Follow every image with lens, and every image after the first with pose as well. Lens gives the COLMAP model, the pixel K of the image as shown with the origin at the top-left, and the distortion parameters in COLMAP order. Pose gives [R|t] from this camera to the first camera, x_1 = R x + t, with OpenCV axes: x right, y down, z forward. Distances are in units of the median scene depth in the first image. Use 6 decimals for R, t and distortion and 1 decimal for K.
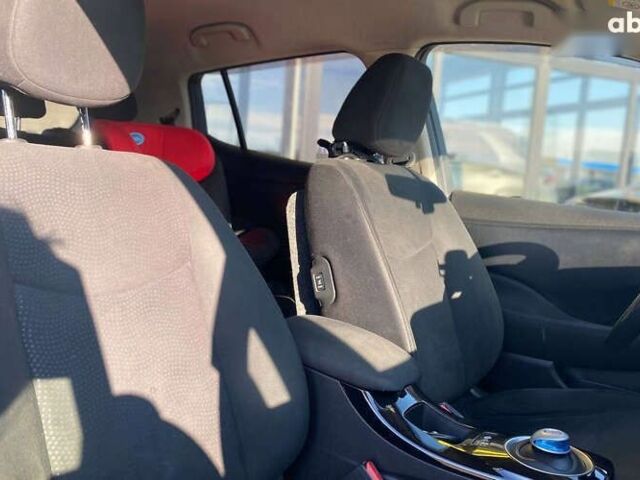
lens RADIAL K [[579.3, 0, 299.9], [0, 579.3, 240.1], [0, 0, 1]] dist [0.098451, -0.186529]
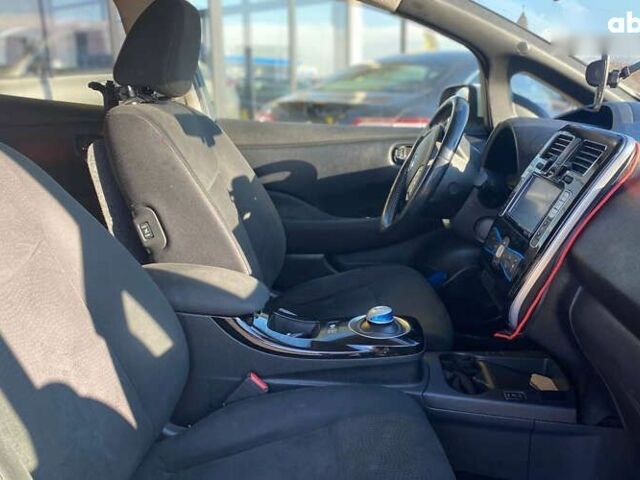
lens RADIAL K [[579.3, 0, 299.9], [0, 579.3, 240.1], [0, 0, 1]] dist [0.098451, -0.186529]
pose [[0.858571, -0.204645, 0.470081, -0.191046], [0.129632, 0.973741, 0.187145, -0.060478], [-0.496035, -0.099740, 0.862555, -0.030252]]
